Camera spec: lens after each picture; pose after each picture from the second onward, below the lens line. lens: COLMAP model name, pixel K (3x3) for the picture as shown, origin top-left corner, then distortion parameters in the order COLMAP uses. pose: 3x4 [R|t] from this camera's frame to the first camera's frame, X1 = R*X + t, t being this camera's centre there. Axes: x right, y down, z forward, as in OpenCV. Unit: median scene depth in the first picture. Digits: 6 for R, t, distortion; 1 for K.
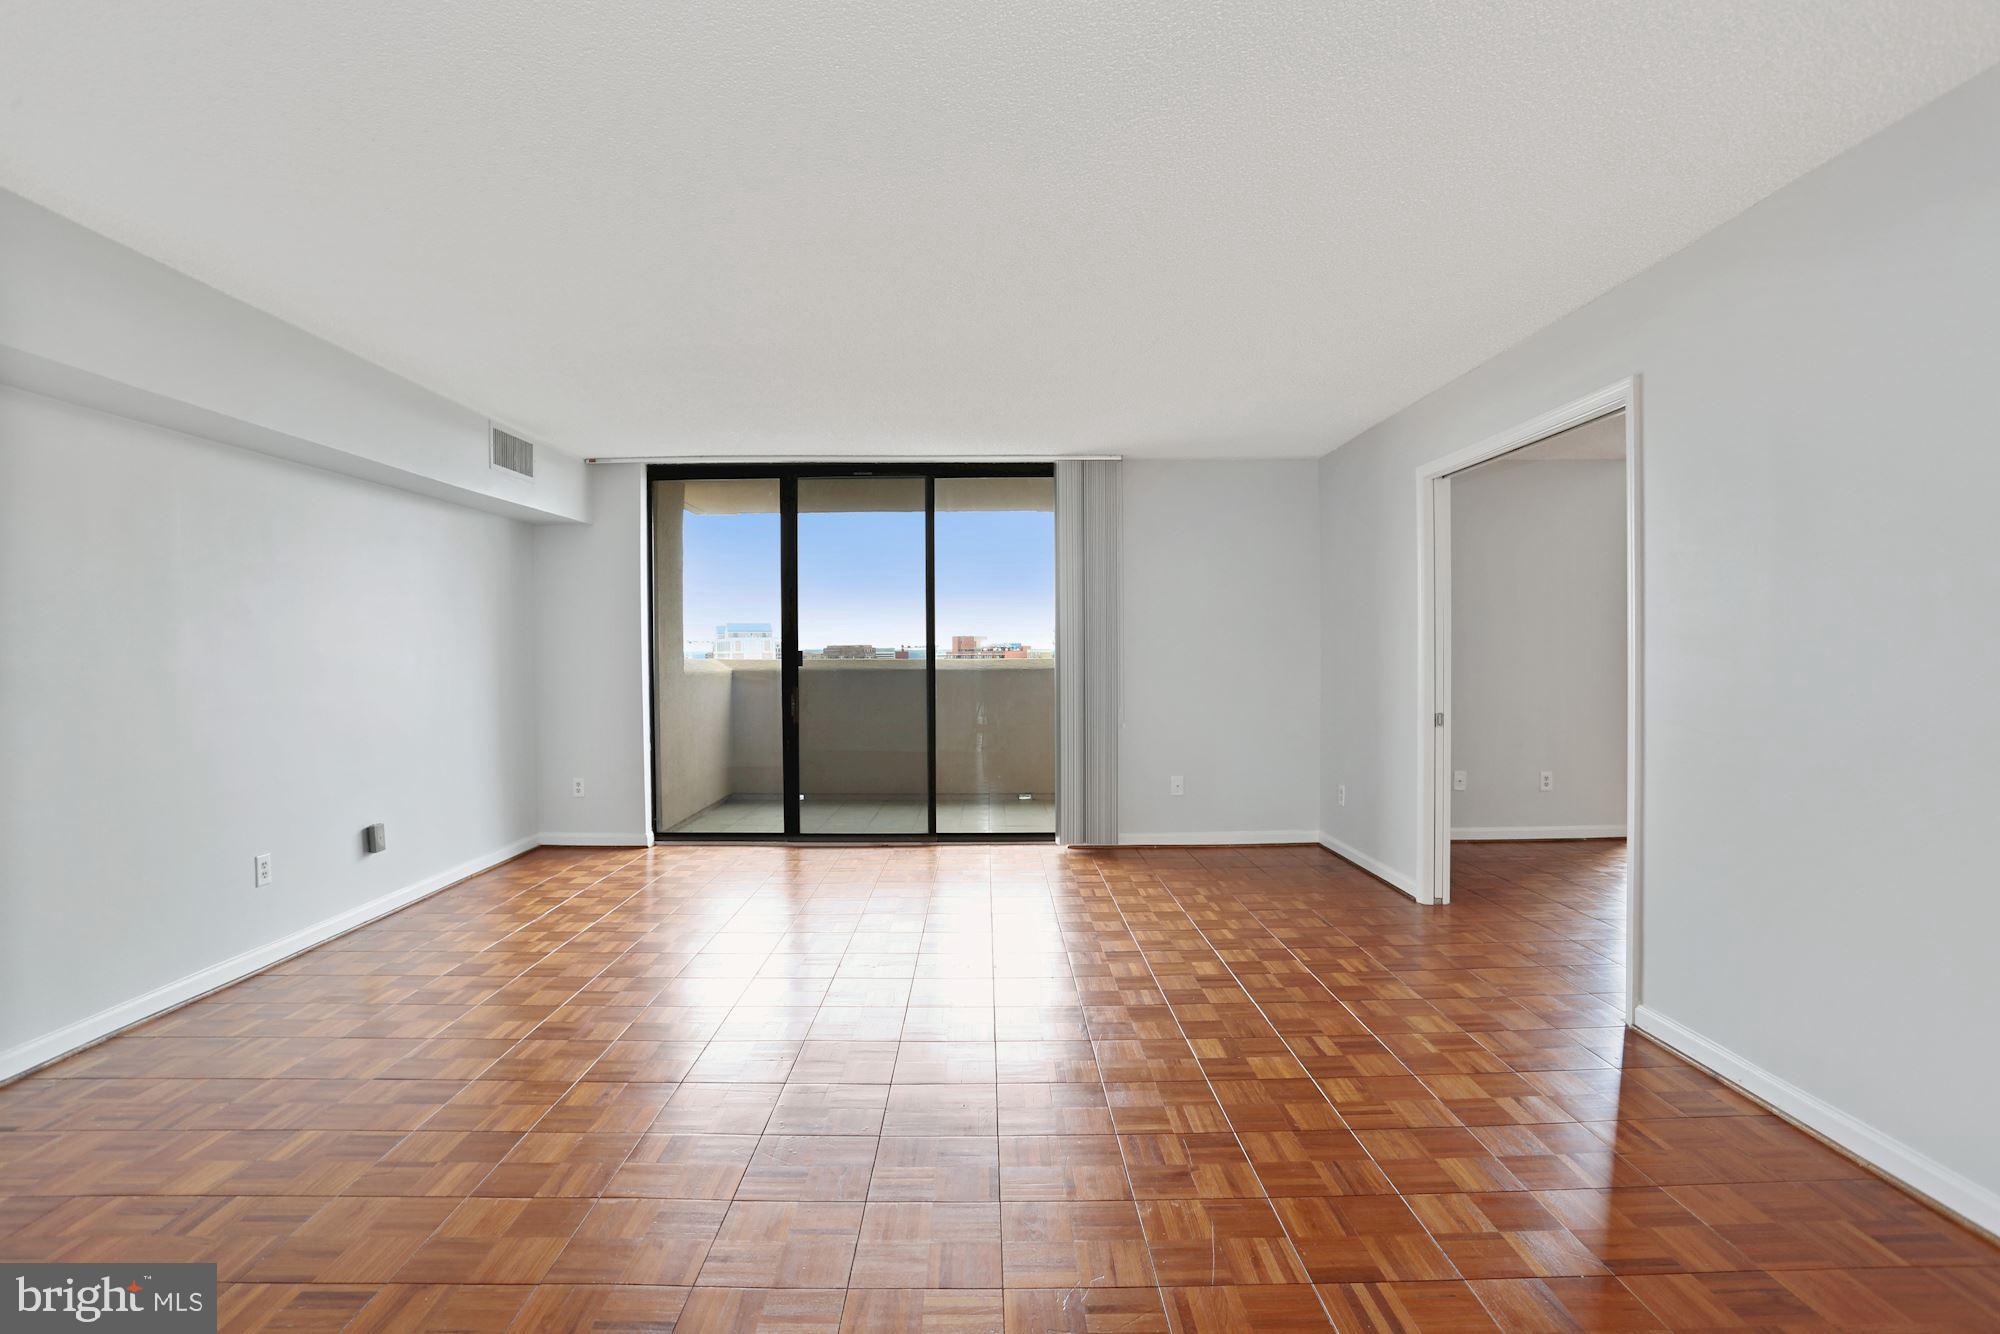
lens RADIAL K [[978.6, 0, 982.1], [0, 978.6, 653.0], [0, 0, 1]] dist [-0.077451, 0.031633]
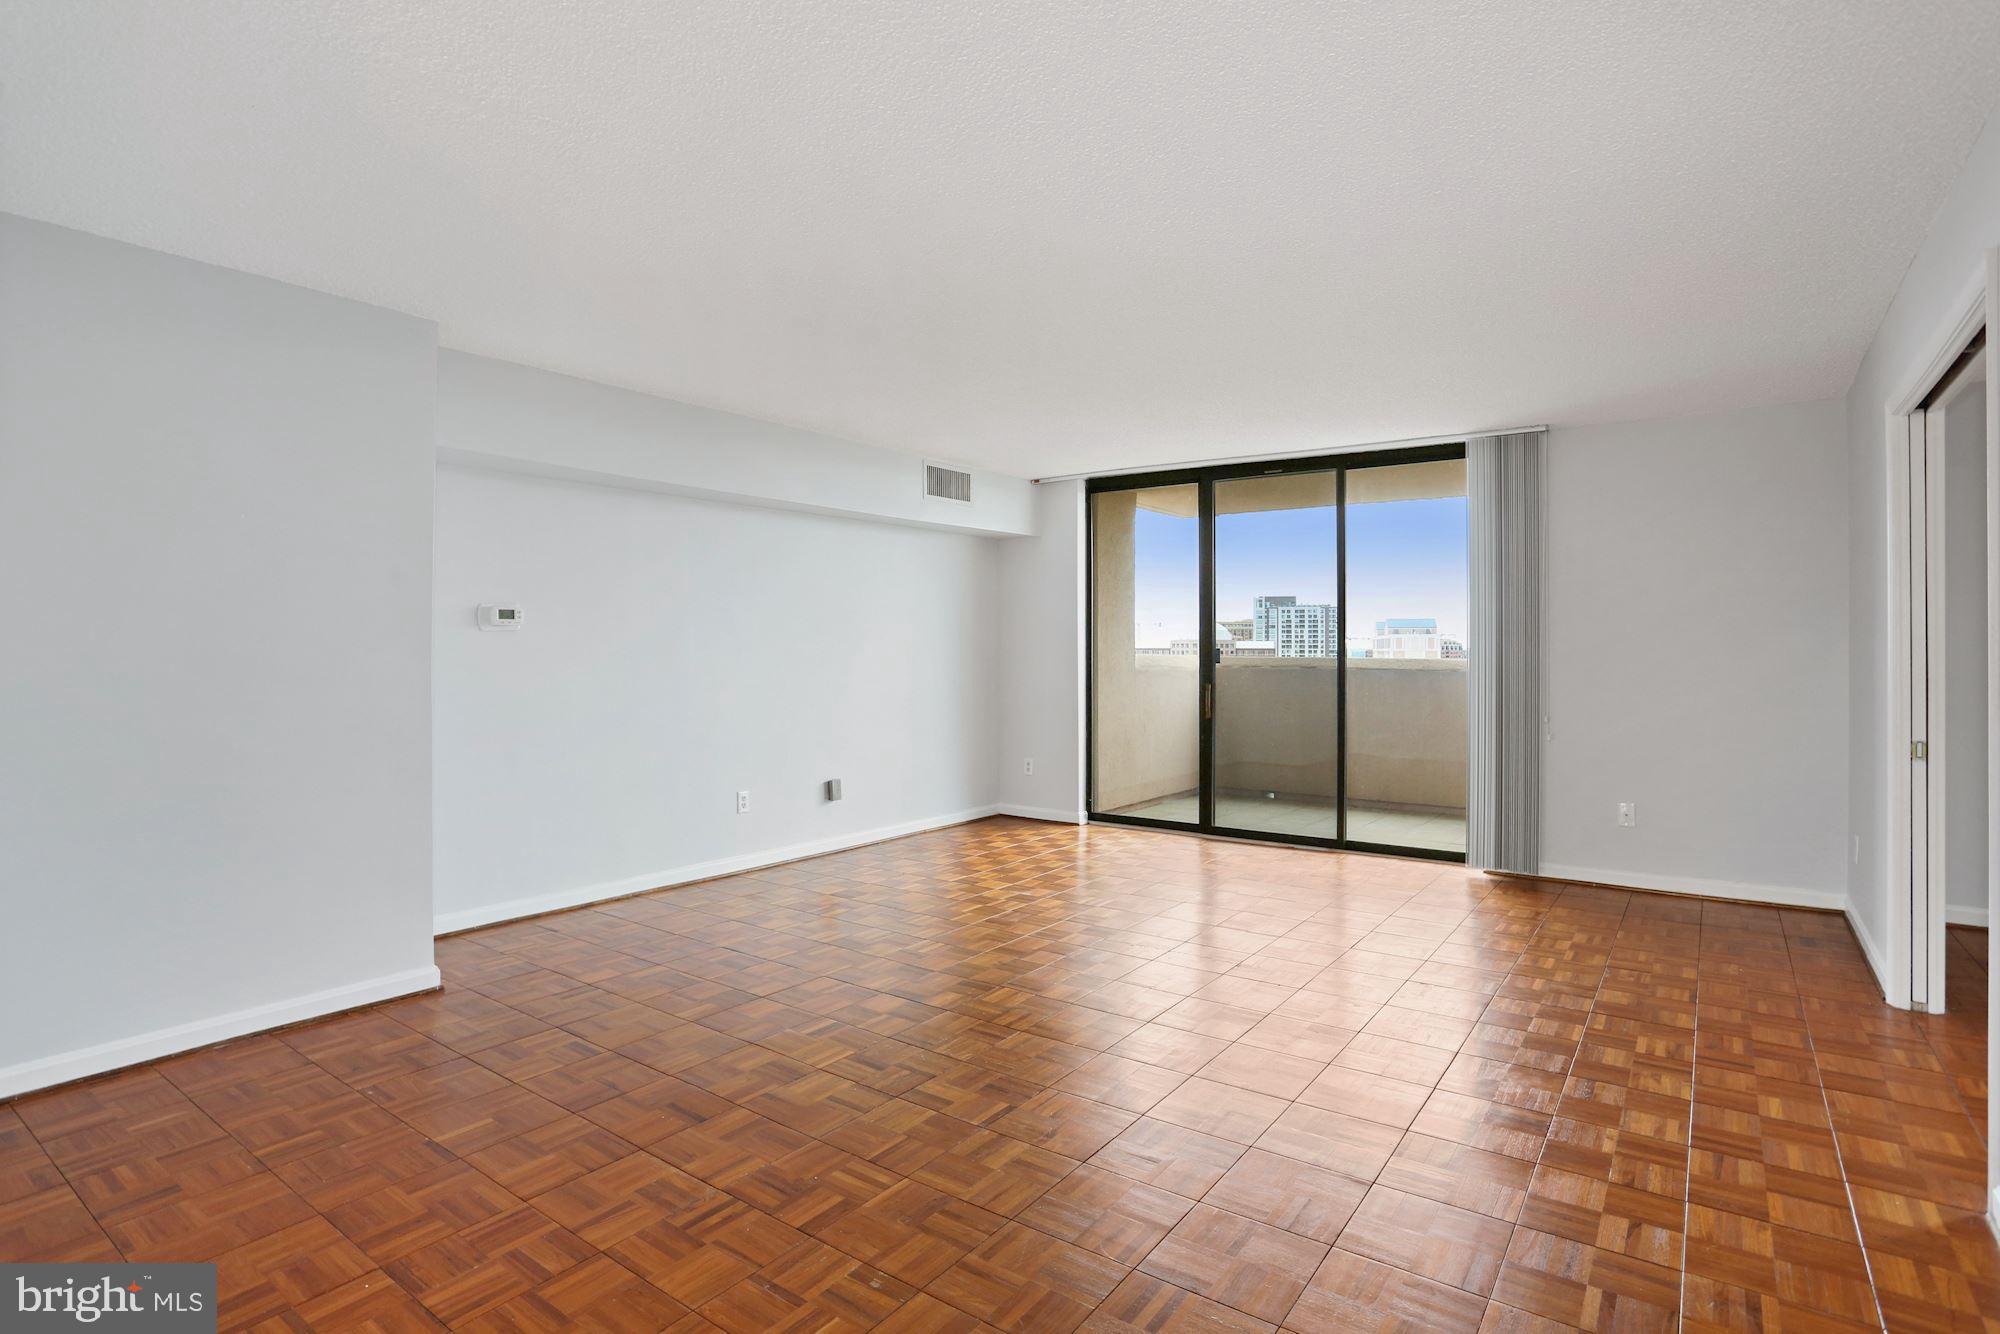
lens RADIAL K [[996.2, 0, 980.7], [0, 996.2, 640.3], [0, 0, 1]] dist [-0.076885, 0.032992]
pose [[0.806823, 0.002921, -0.590787, 0.238256], [-0.008269, 0.999946, -0.006349, -0.002219], [0.590736, 0.010008, 0.806803, 0.012627]]
